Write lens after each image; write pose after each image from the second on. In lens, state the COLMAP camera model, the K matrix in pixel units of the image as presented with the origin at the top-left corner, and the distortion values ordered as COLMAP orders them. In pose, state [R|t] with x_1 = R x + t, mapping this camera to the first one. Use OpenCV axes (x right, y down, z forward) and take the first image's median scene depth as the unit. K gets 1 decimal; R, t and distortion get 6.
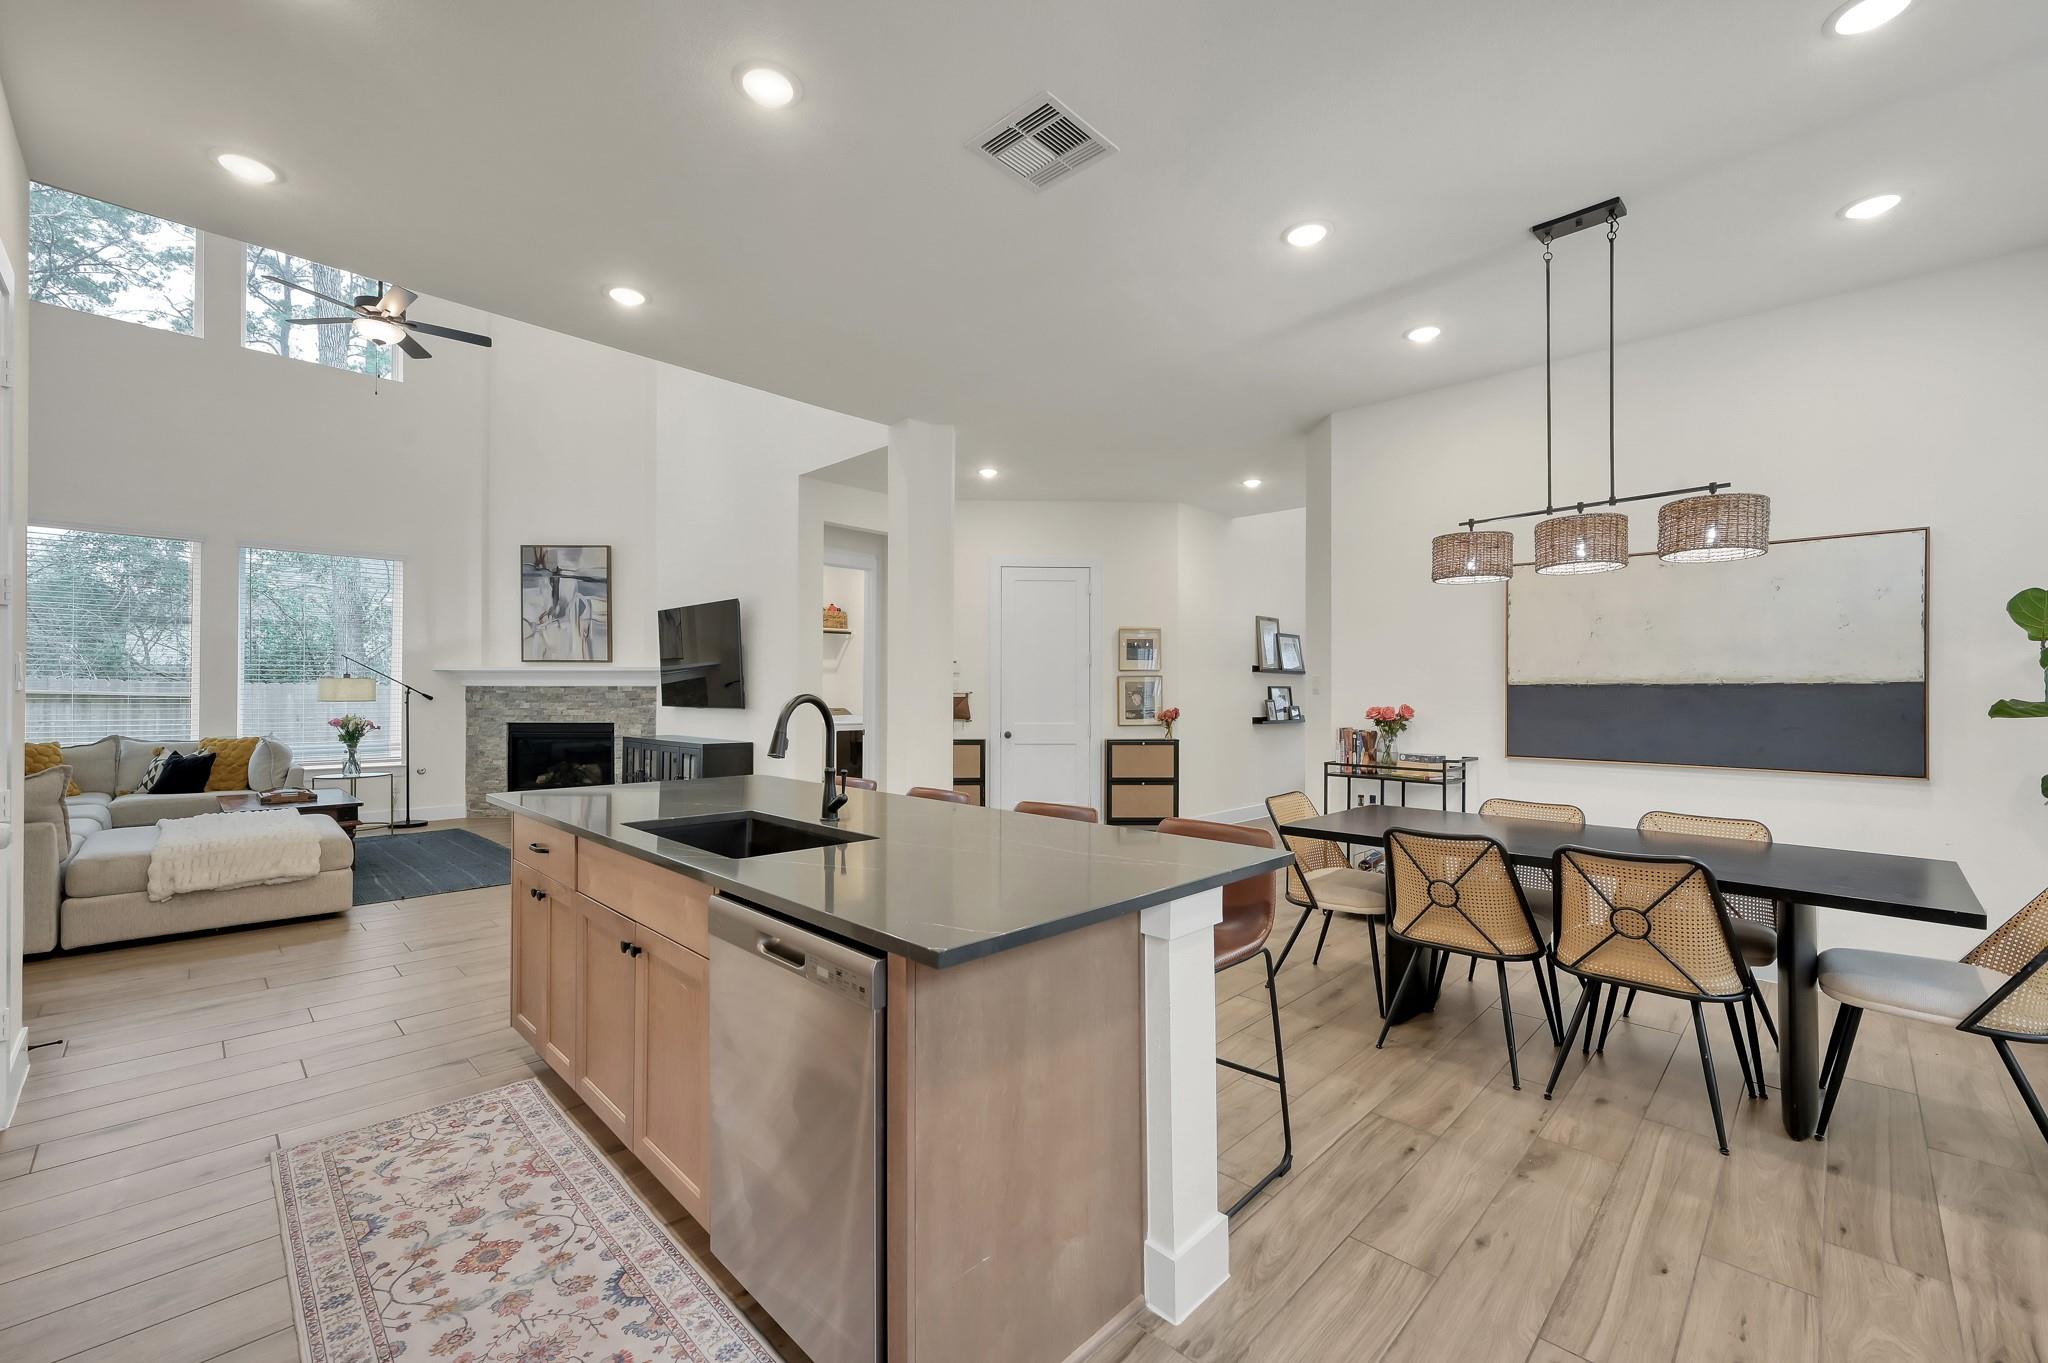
lens RADIAL K [[850.0, 0, 1042.1], [0, 850.0, 697.4], [0, 0, 1]] dist [-0.003612, 0.001012]
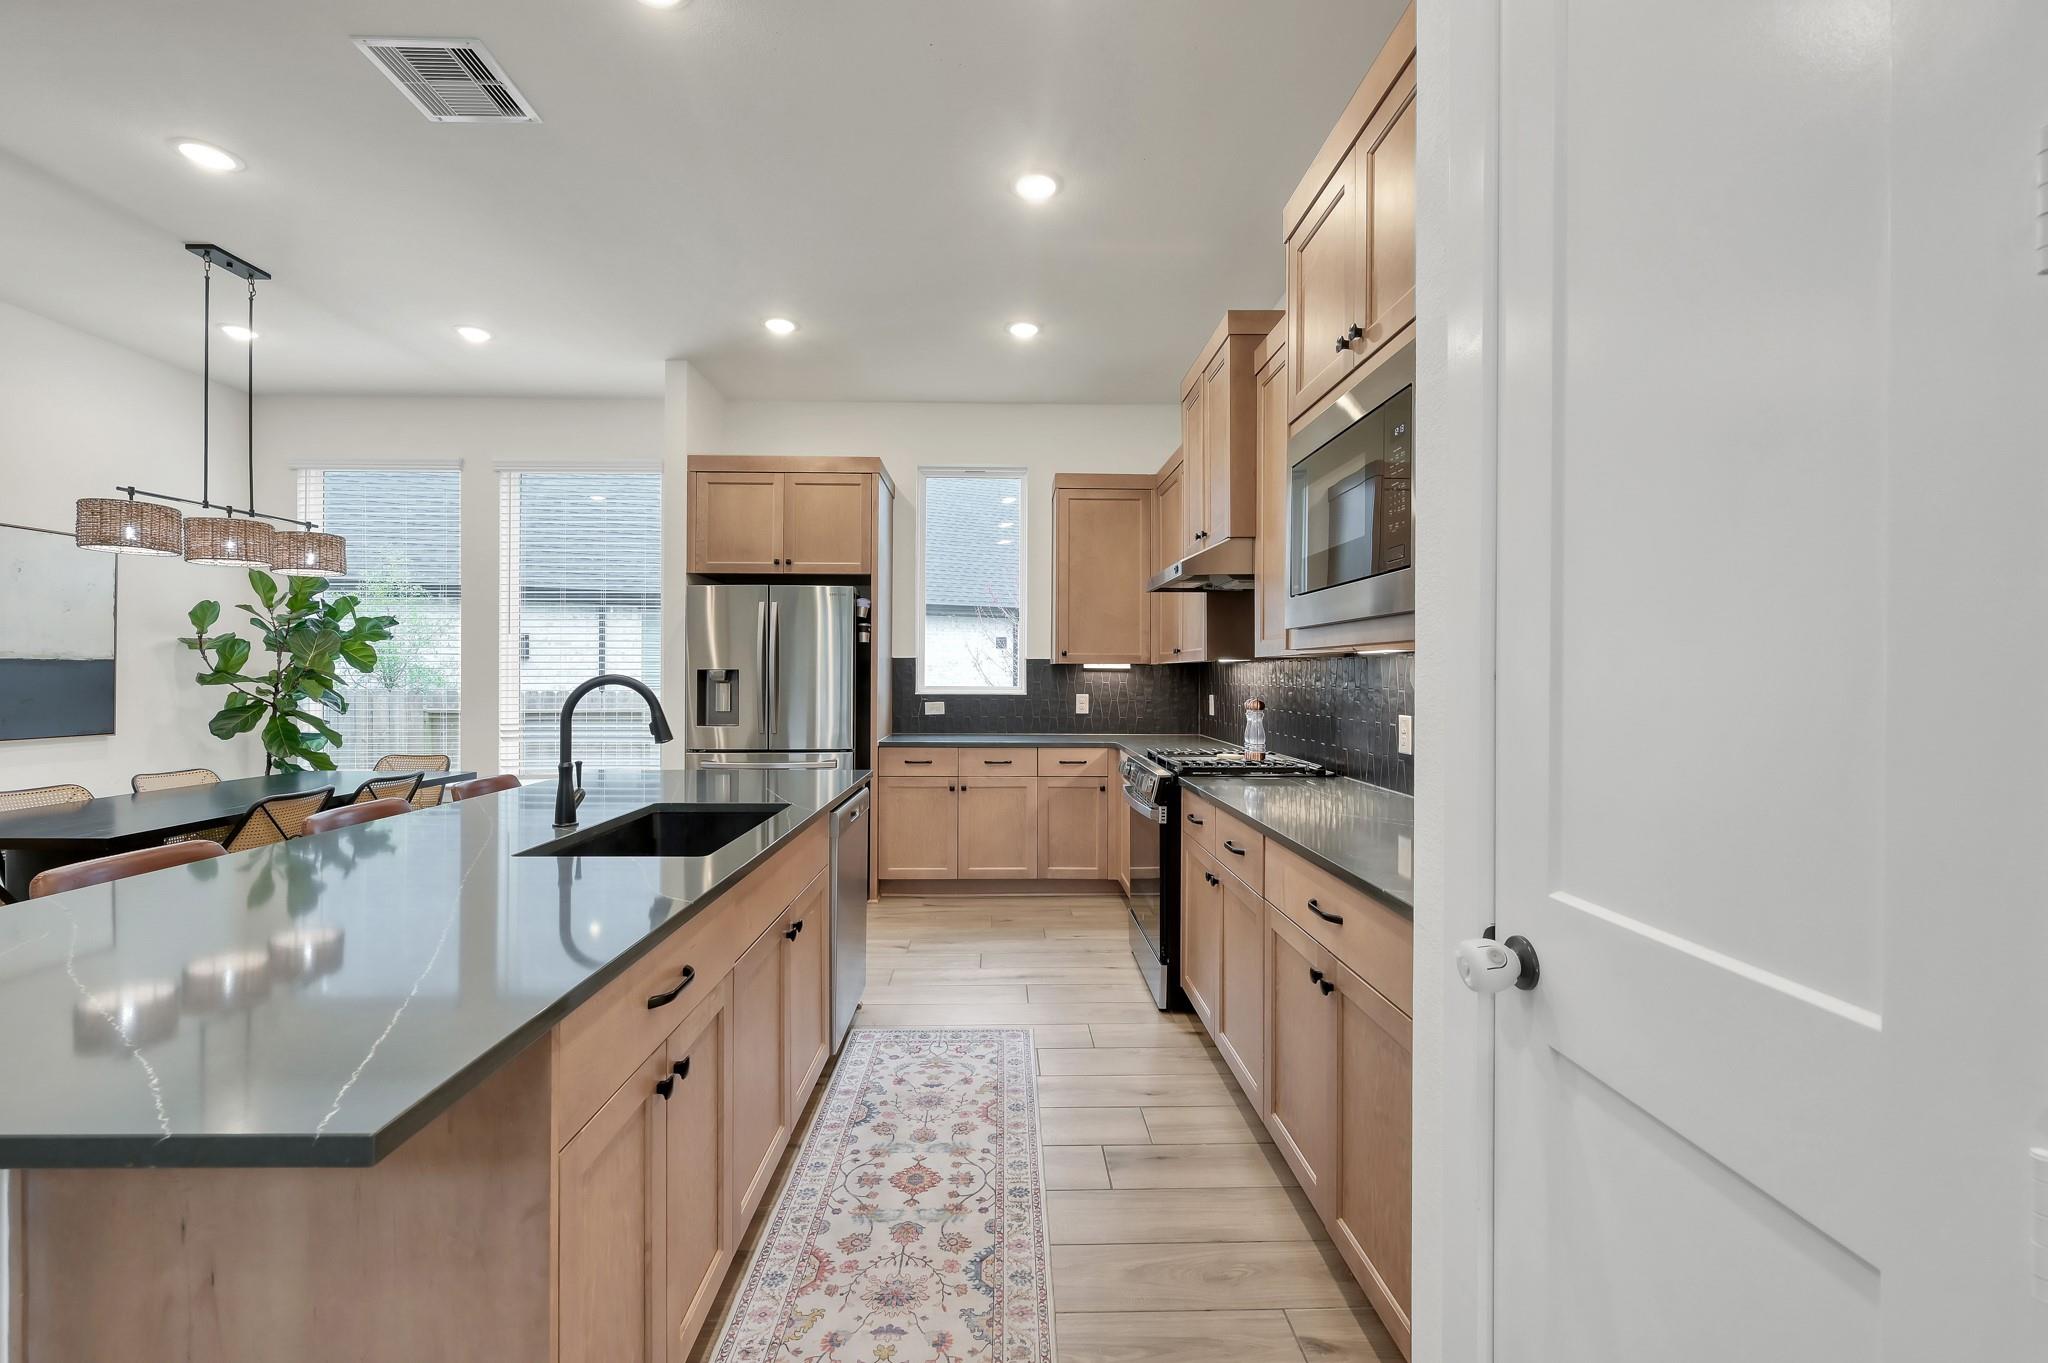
lens RADIAL K [[850.0, 0, 1020.8], [0, 850.0, 672.7], [0, 0, 1]] dist [-0.003612, 0.001012]
pose [[-0.718455, -0.004558, 0.695558, -0.402064], [-0.003067, 0.999990, 0.003385, -0.003203], [-0.695567, 0.000299, -0.718462, 0.449402]]
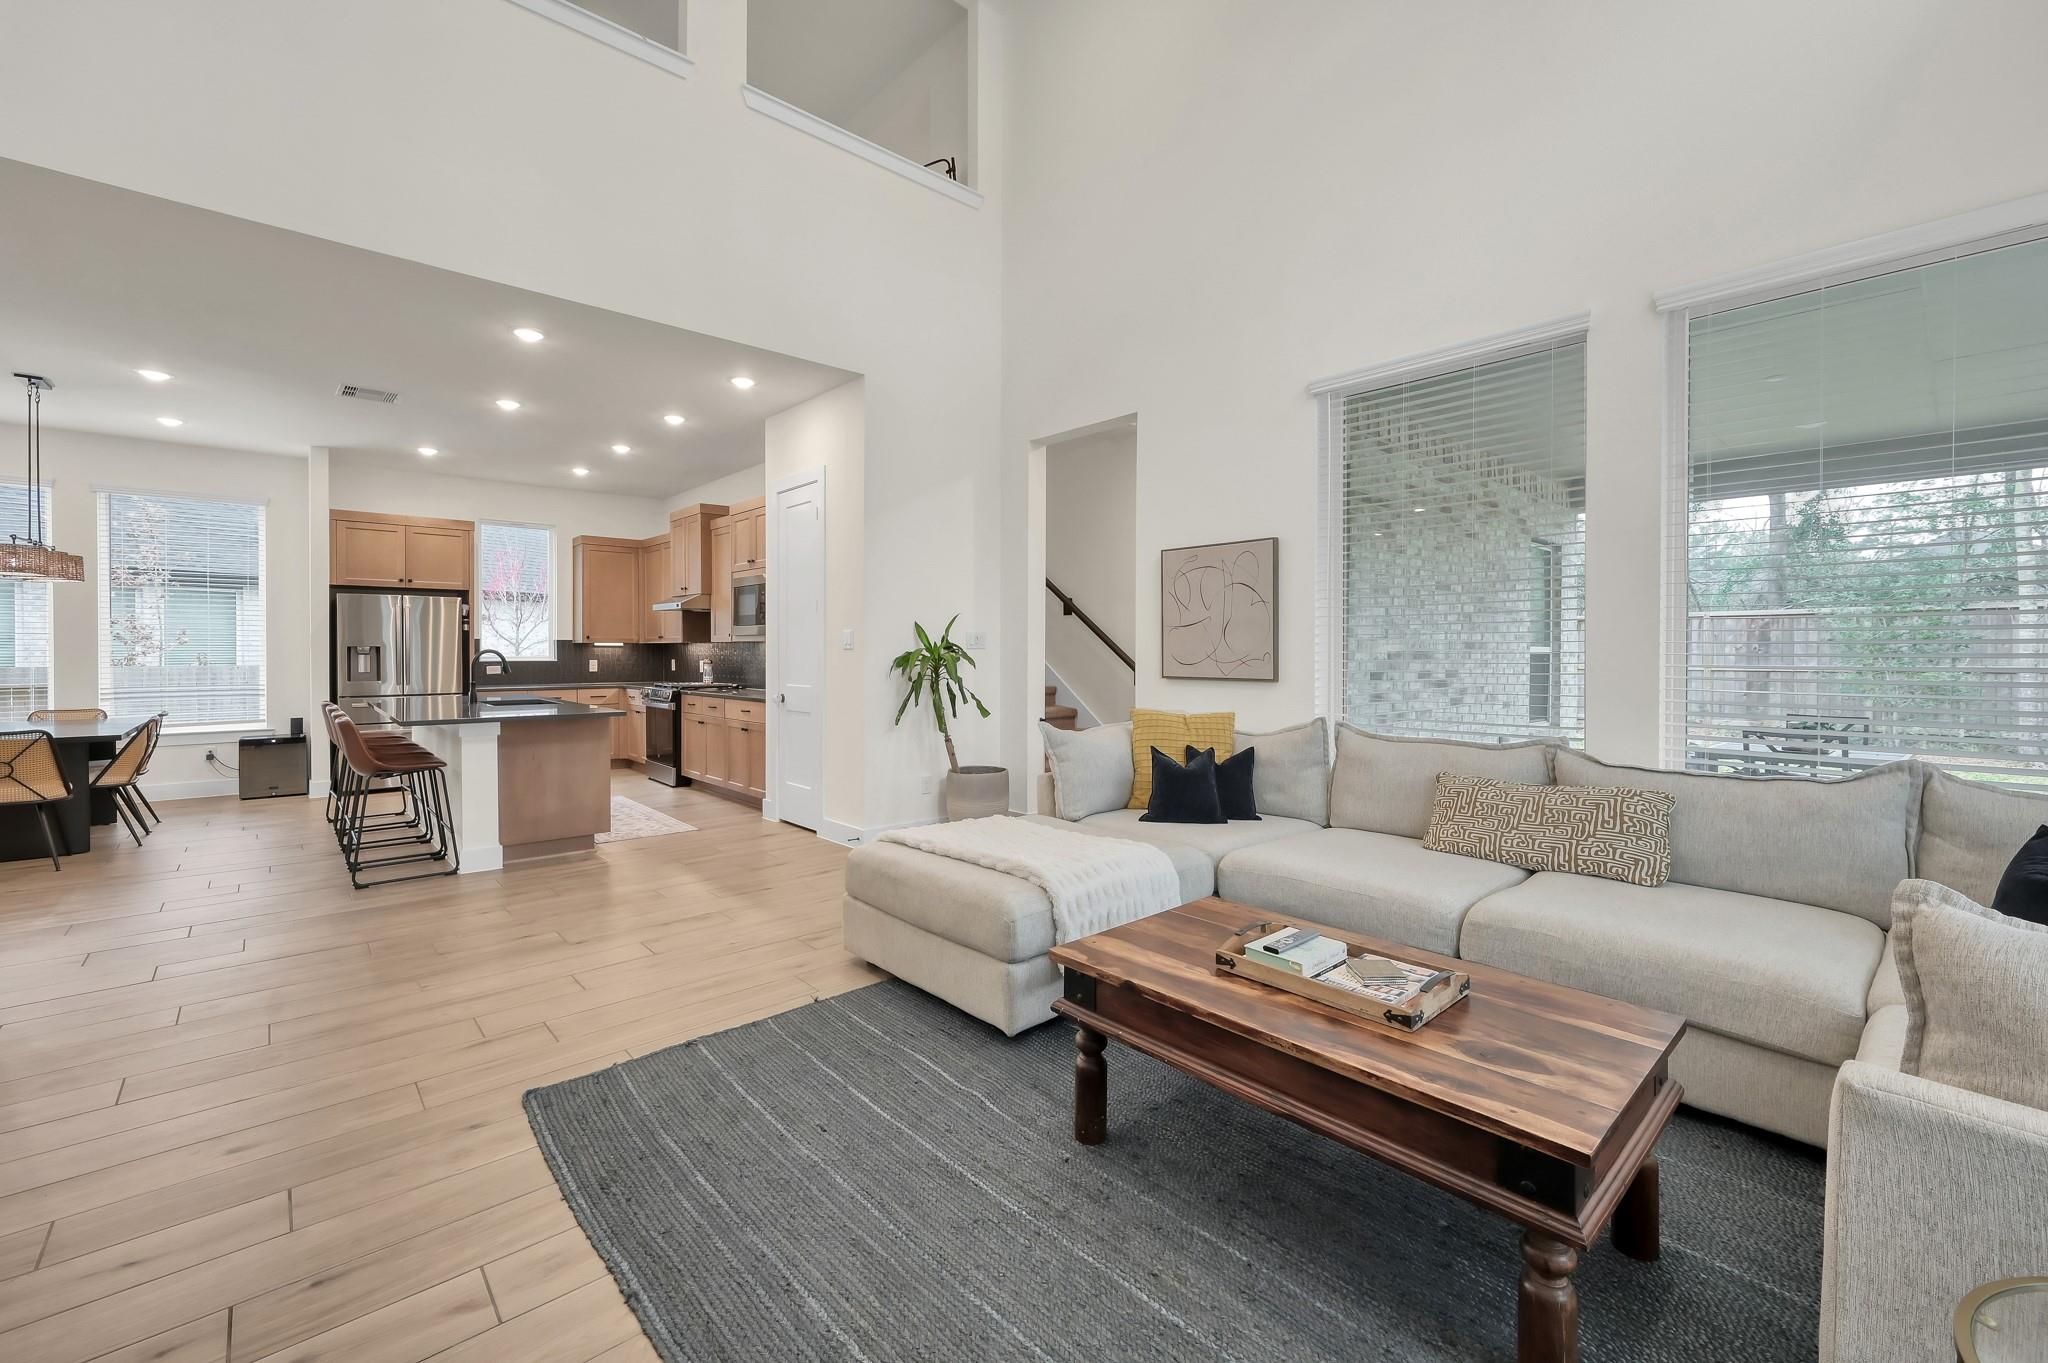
lens RADIAL K [[850.0, 0, 1046.0], [0, 850.0, 665.9], [0, 0, 1]] dist [-0.003612, 0.001012]
pose [[-0.998822, -0.006541, 0.048072, -0.664375], [-0.005591, 0.999787, 0.019859, -0.003354], [-0.048192, 0.019567, -0.998646, 1.112083]]
